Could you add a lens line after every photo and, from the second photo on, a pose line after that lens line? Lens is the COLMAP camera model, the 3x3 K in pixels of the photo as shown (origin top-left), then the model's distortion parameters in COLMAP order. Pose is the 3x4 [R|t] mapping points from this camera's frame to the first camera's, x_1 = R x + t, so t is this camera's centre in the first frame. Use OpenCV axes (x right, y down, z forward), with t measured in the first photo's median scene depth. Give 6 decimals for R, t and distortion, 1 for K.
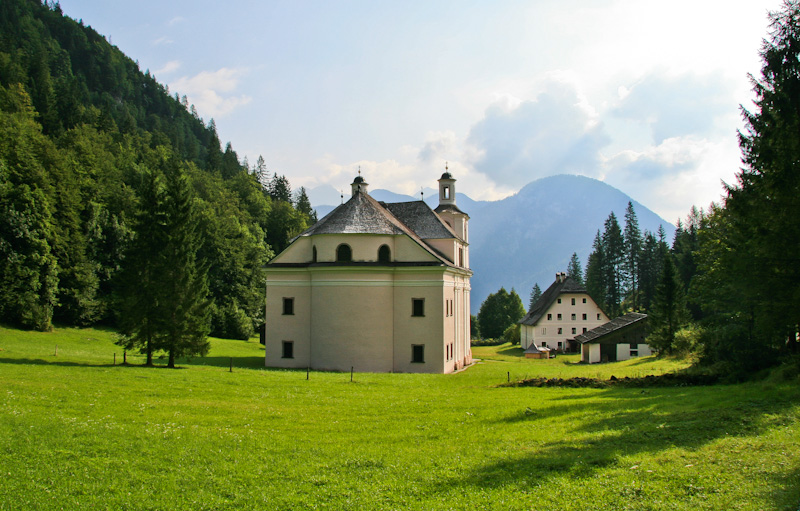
lens RADIAL K [[698.8, 0, 395.4], [0, 698.8, 239.6], [0, 0, 1]] dist [-0.120285, 0.005493]
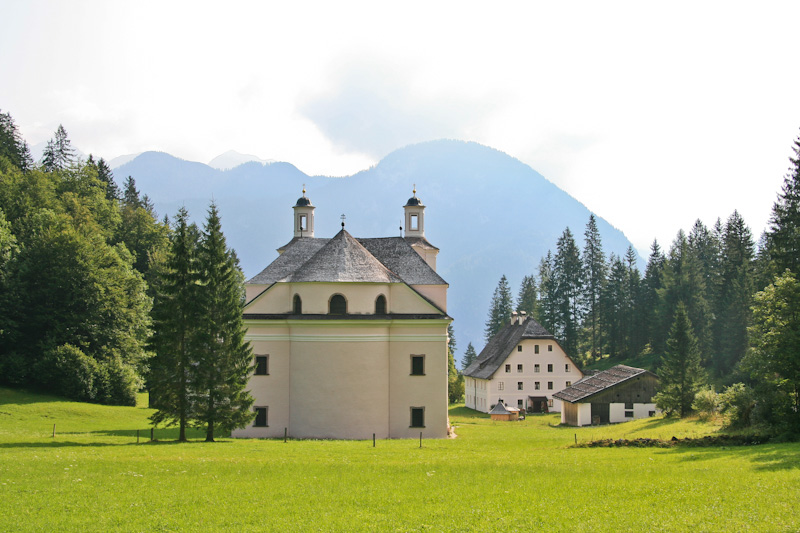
lens RADIAL K [[1240.6, 0, 399.0], [0, 1240.6, 271.7], [0, 0, 1]] dist [0.176553, 0.000000]
pose [[0.967518, 0.008804, 0.252648, -0.334898], [-0.021363, 0.998666, 0.047009, -0.082166], [-0.251897, -0.050880, 0.966416, -0.445254]]
